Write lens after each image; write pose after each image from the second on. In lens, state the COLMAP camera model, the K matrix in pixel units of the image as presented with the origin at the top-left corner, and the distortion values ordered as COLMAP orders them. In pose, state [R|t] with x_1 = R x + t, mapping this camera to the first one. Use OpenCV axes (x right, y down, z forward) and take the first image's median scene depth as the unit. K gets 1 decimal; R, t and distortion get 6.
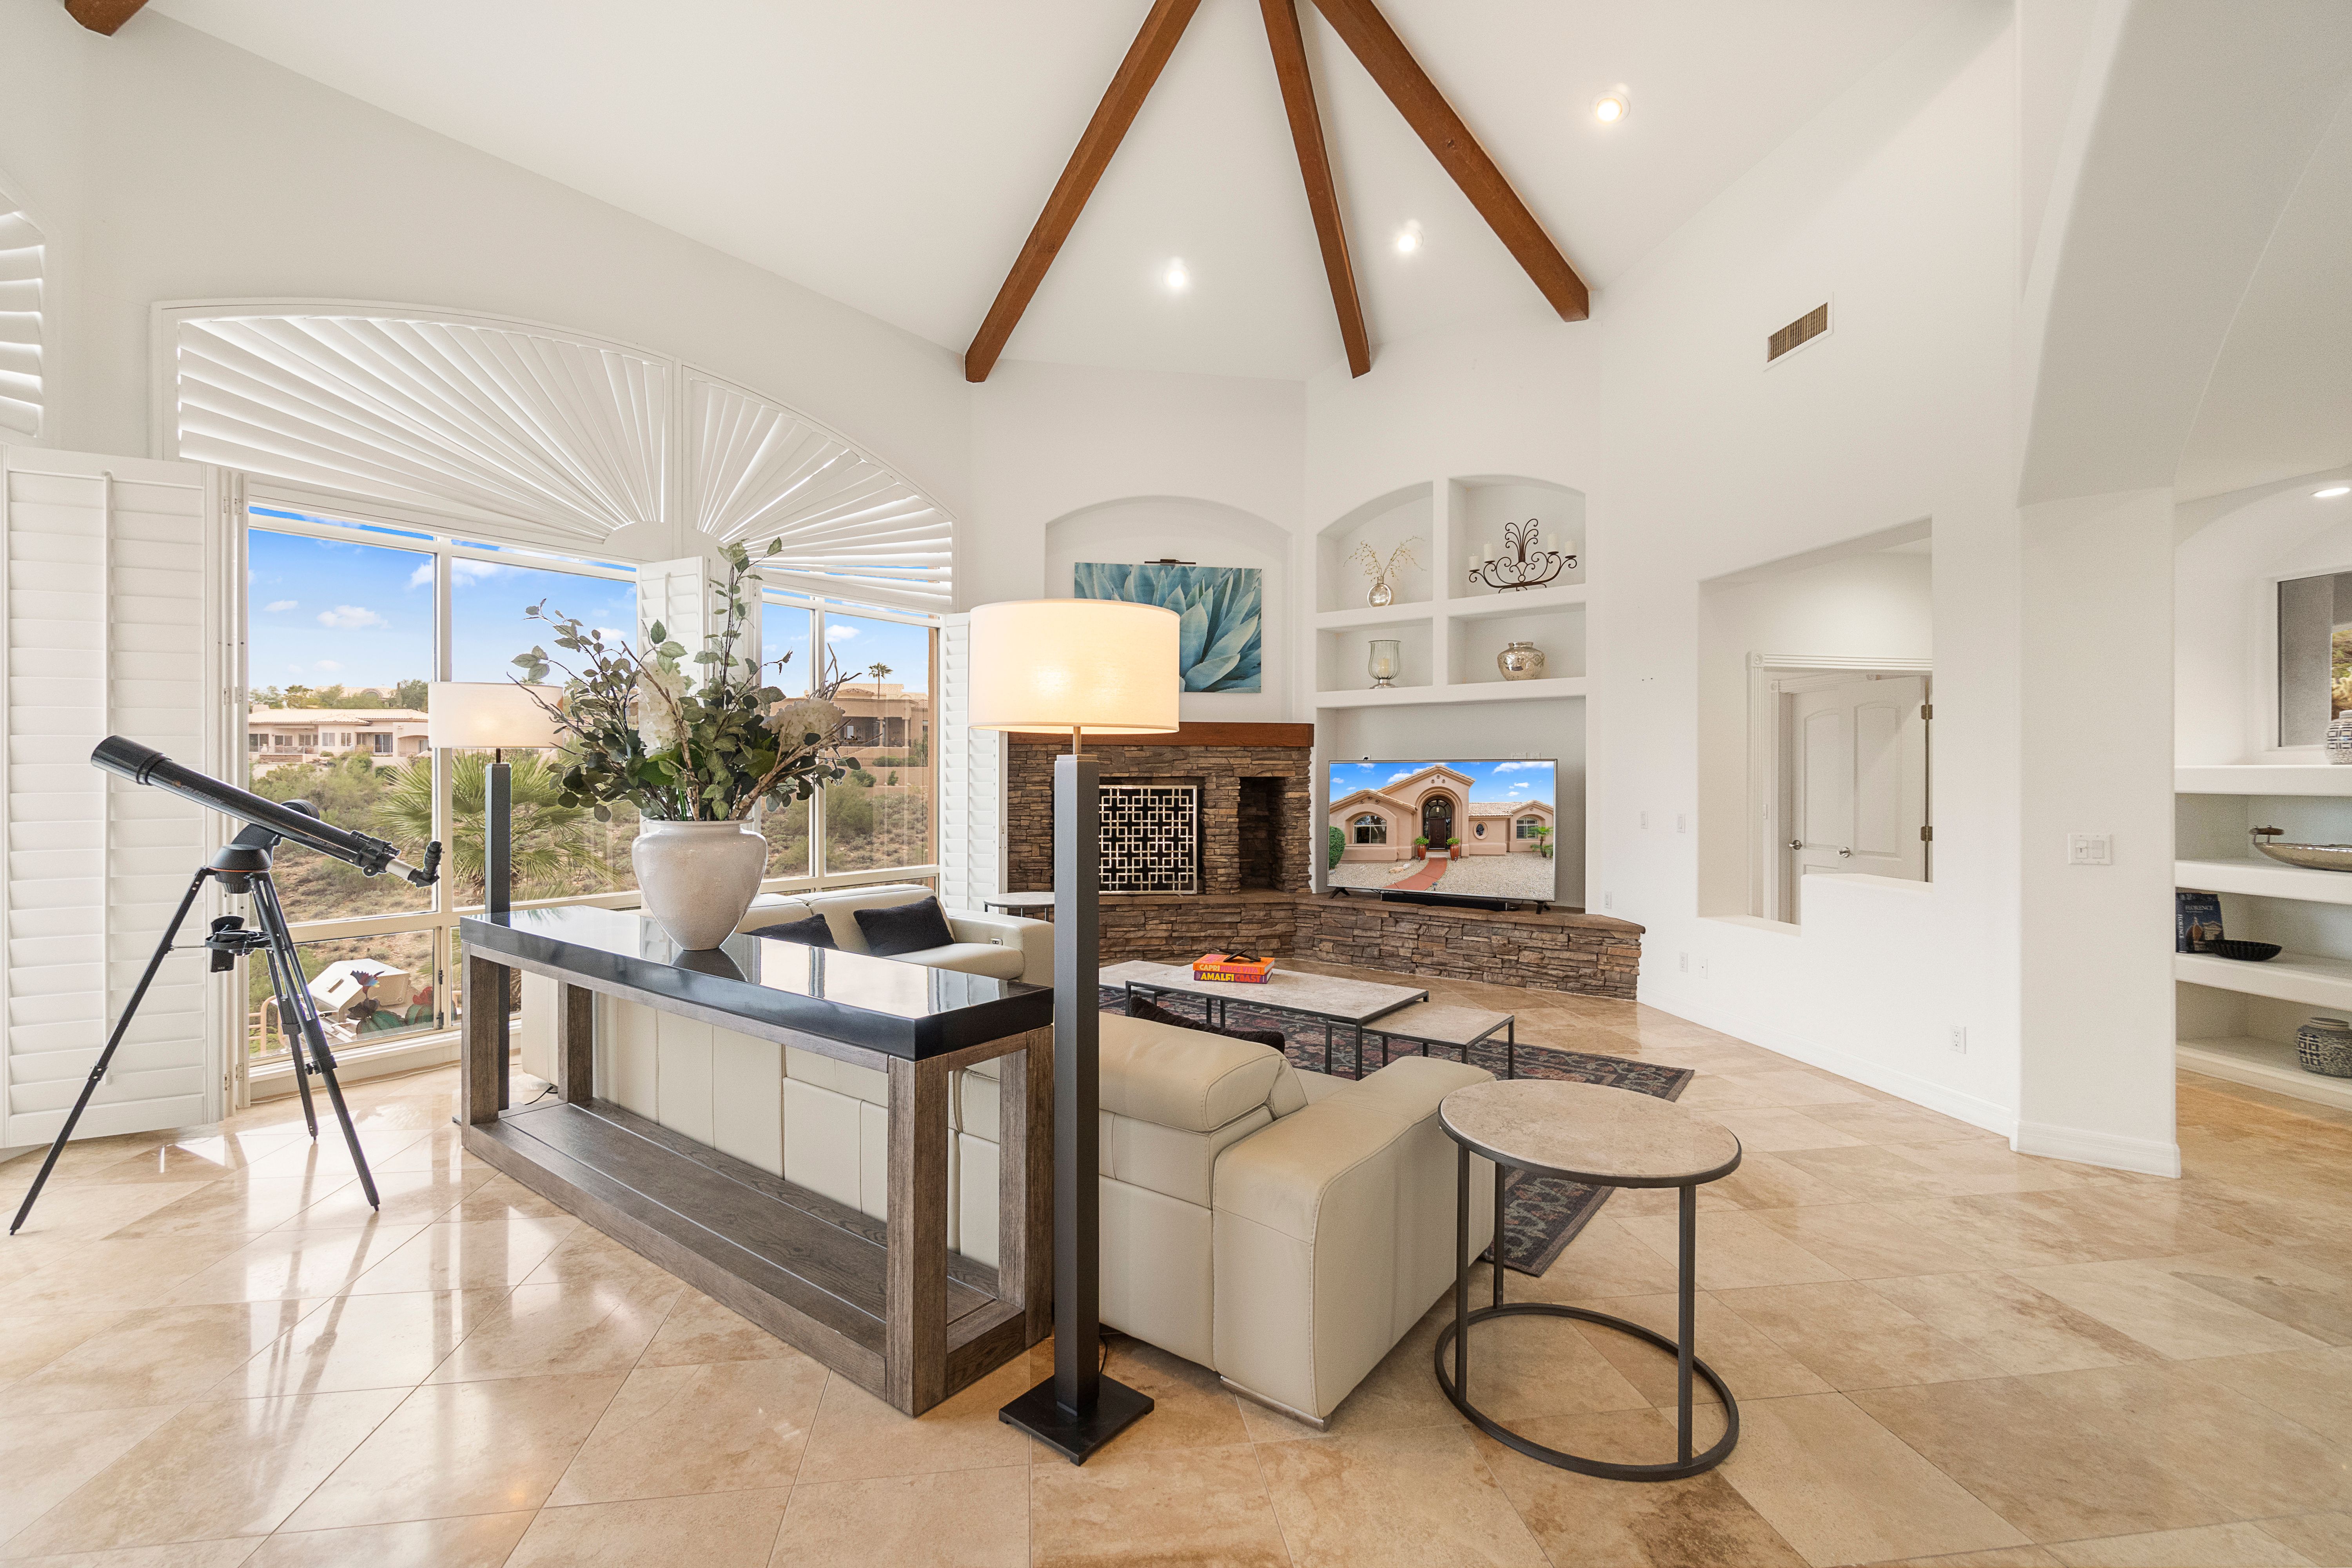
lens RADIAL K [[1009.4, 0, 1168.6], [0, 1009.4, 783.2], [0, 0, 1]] dist [-0.011022, 0.001769]
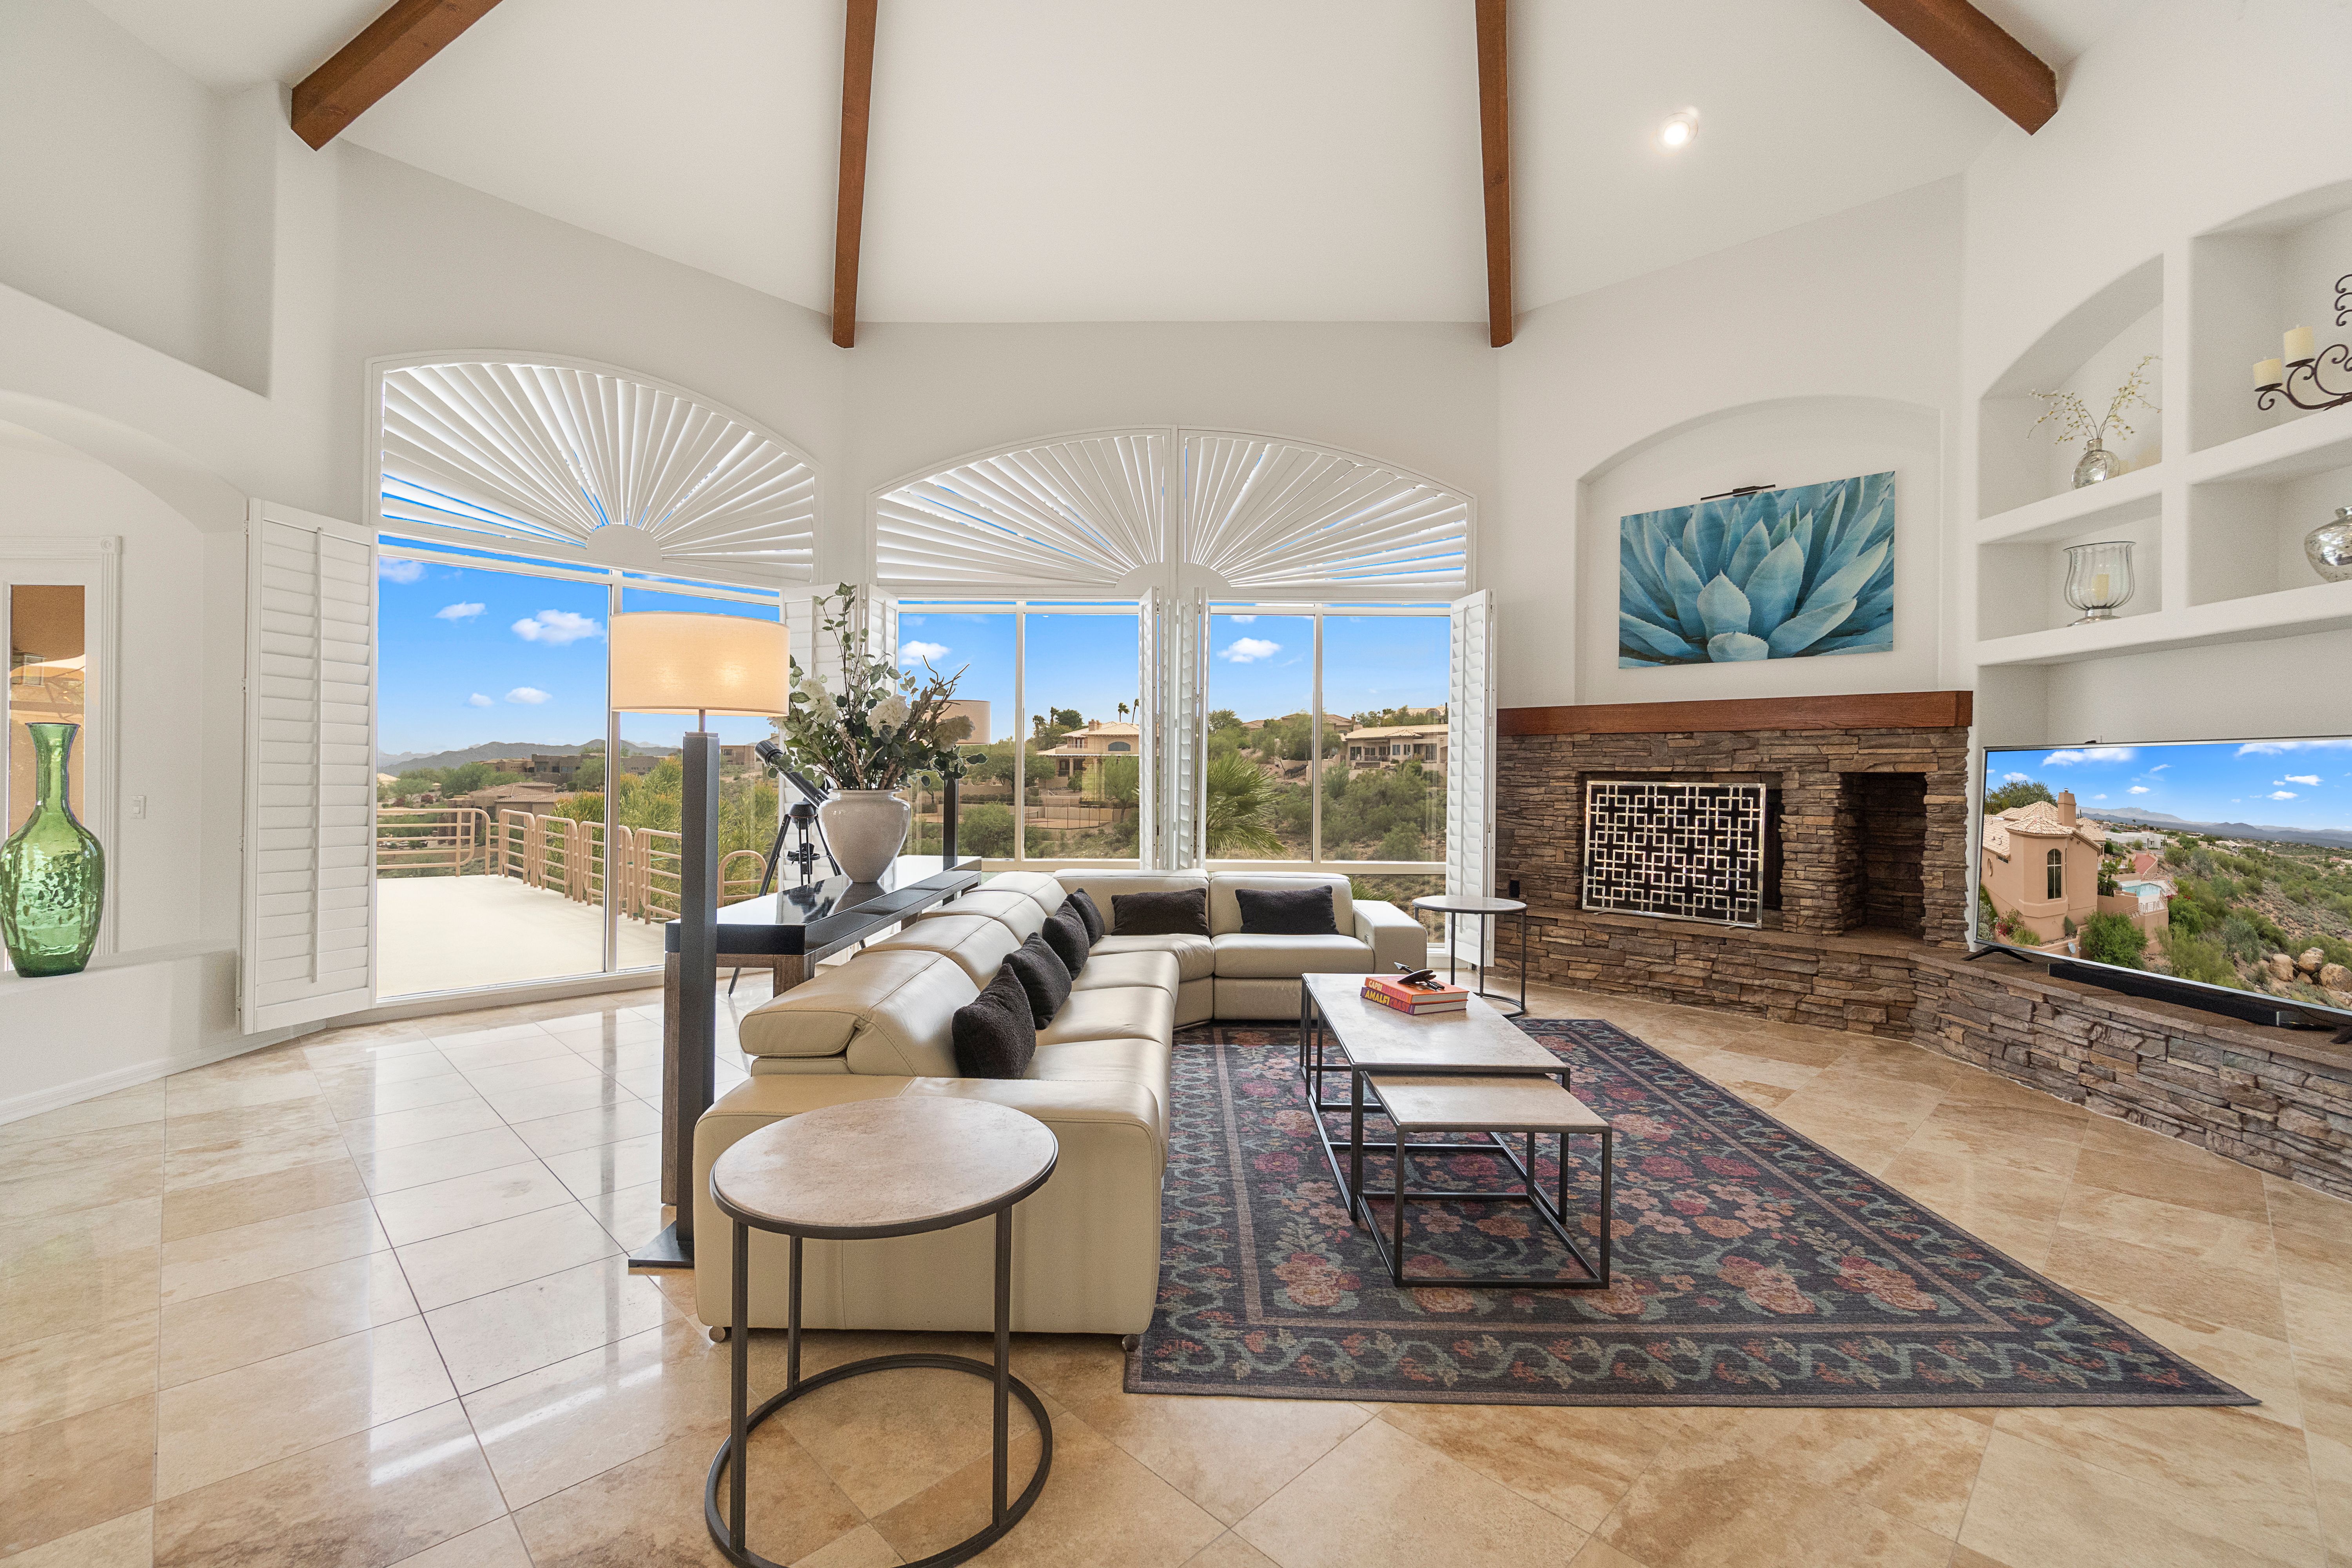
lens RADIAL K [[1009.4, 0, 1167.0], [0, 1009.4, 778.7], [0, 0, 1]] dist [-0.011022, 0.001769]
pose [[0.590230, 0.006503, -0.807209, 0.367783], [-0.014785, 0.999887, -0.002755, 0.007457], [0.807099, 0.013561, 0.590260, 0.204927]]
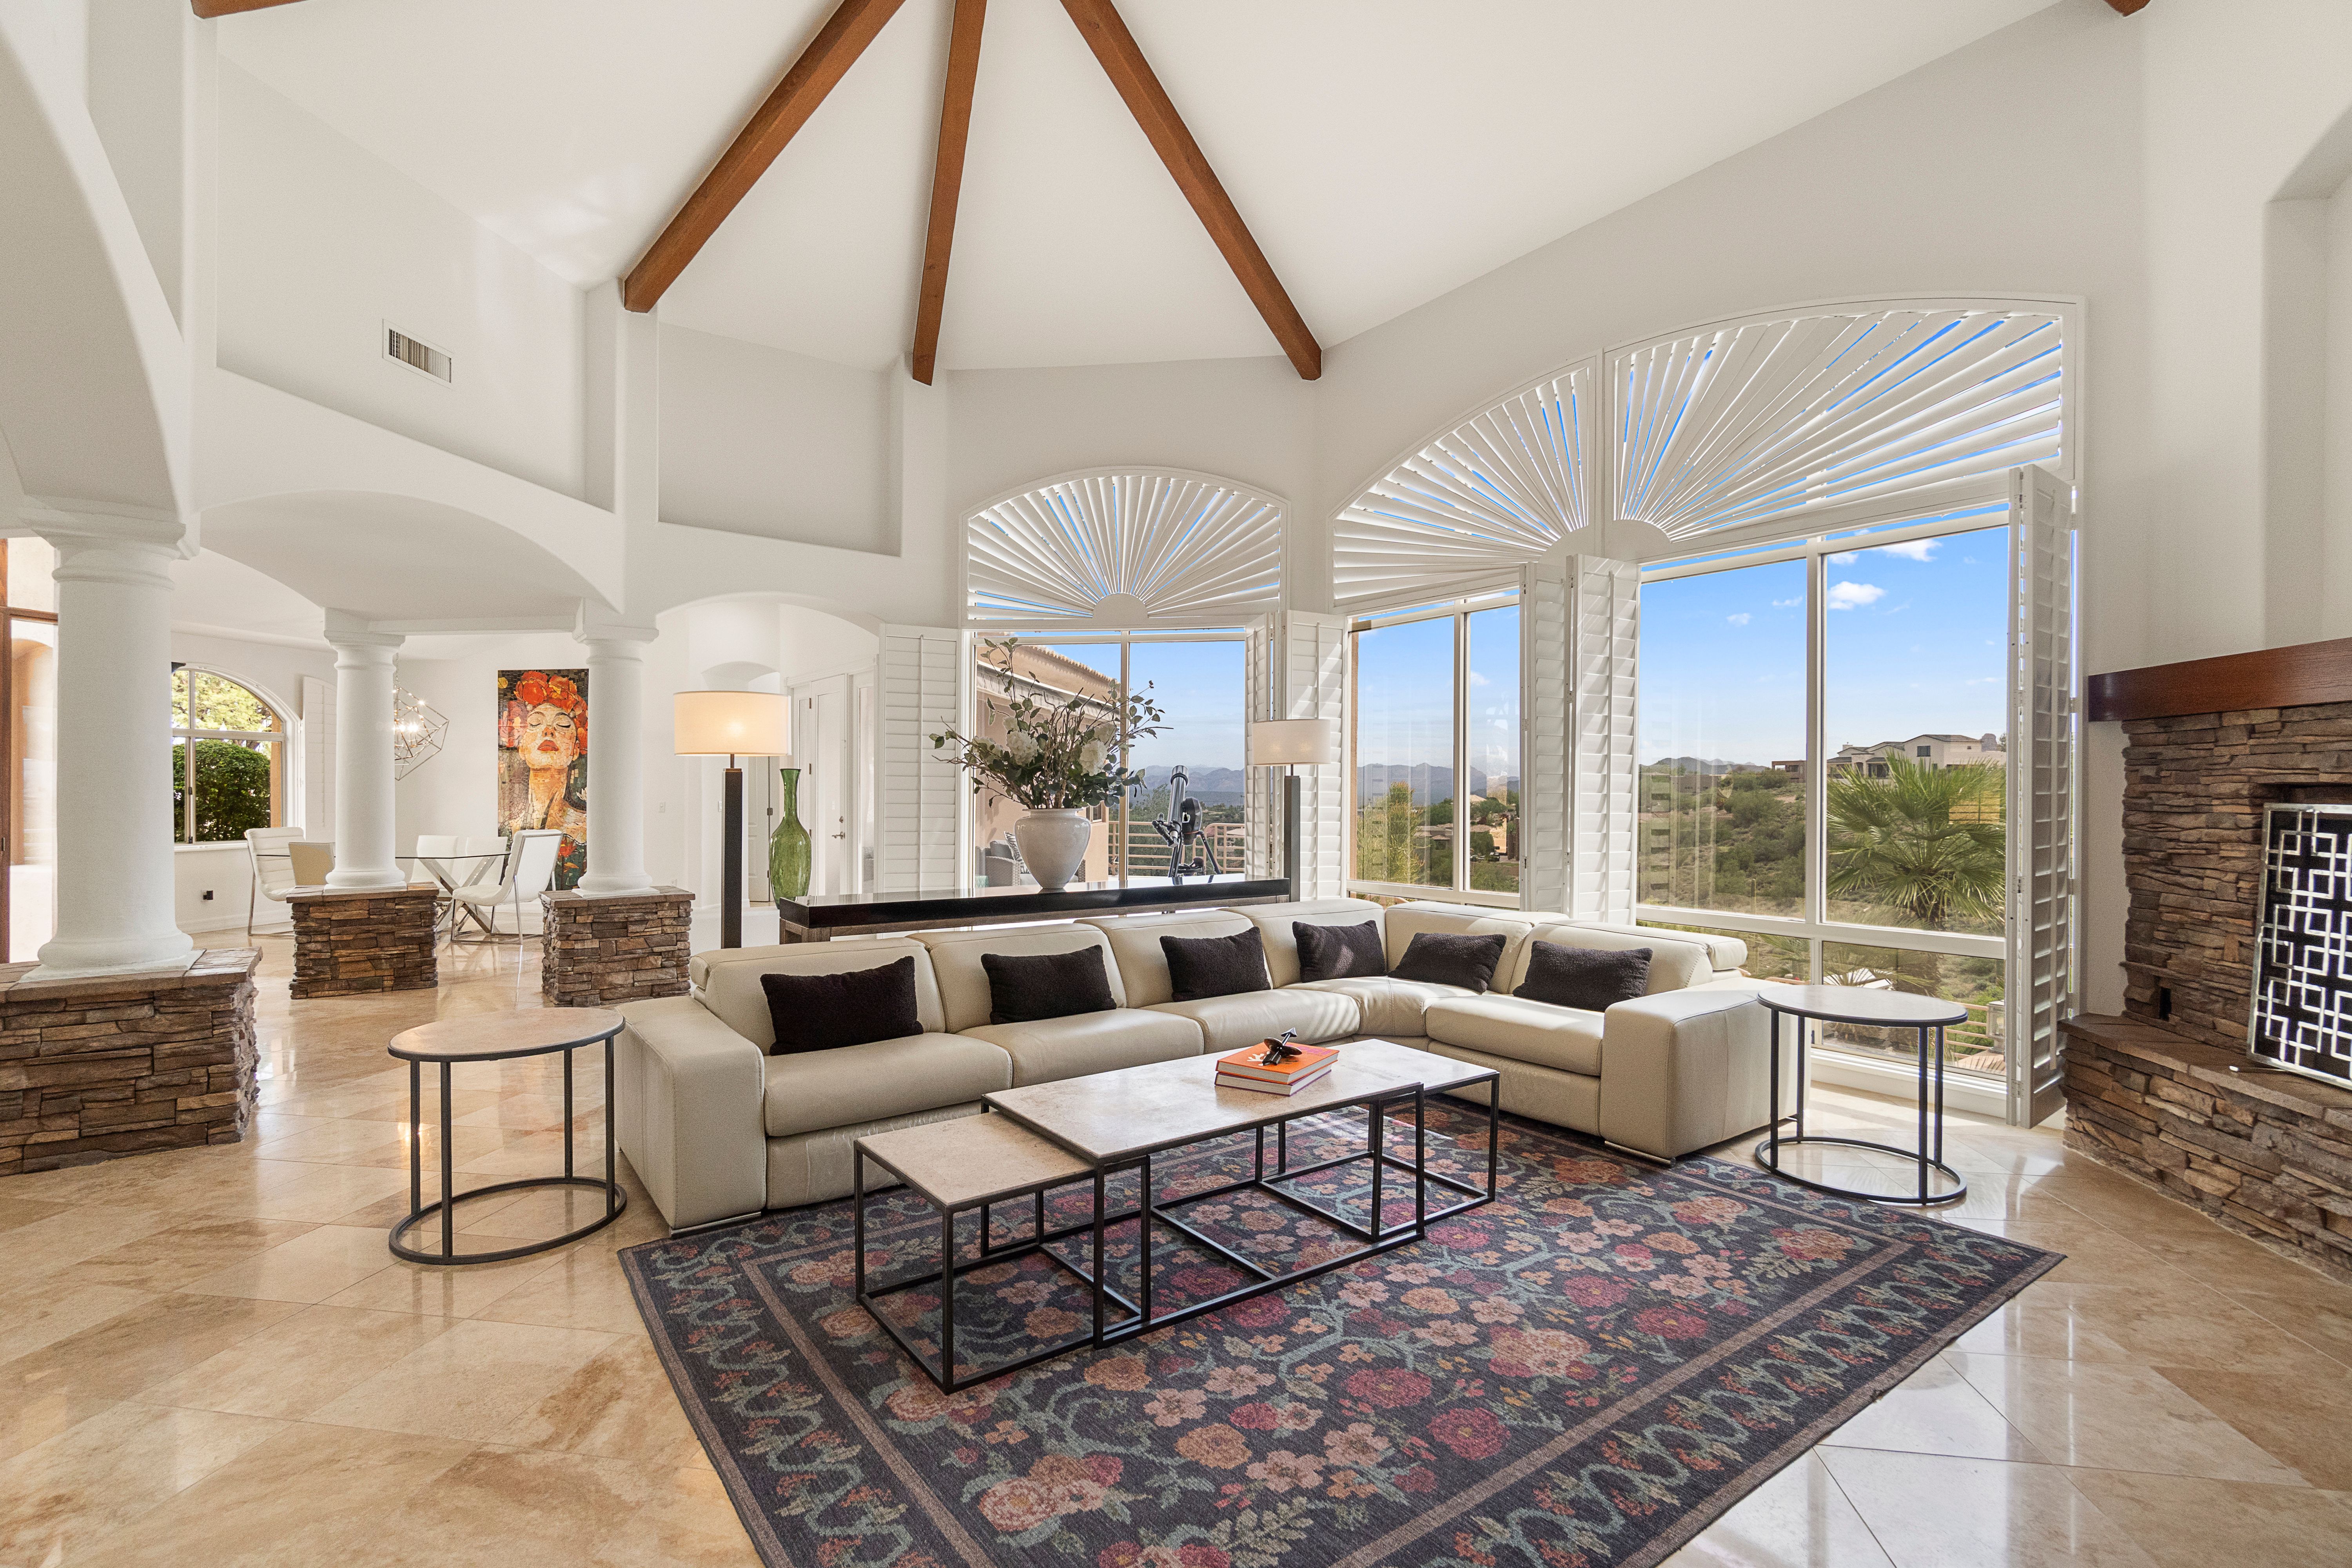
lens RADIAL K [[1094.3, 0, 1171.9], [0, 1094.3, 790.8], [0, 0, 1]] dist [-0.000352, -0.000164]
pose [[-0.304298, -0.001454, -0.952576, 0.466464], [-0.009103, 0.999958, 0.001382, 0.000448], [0.952533, 0.009092, -0.304298, 0.691539]]
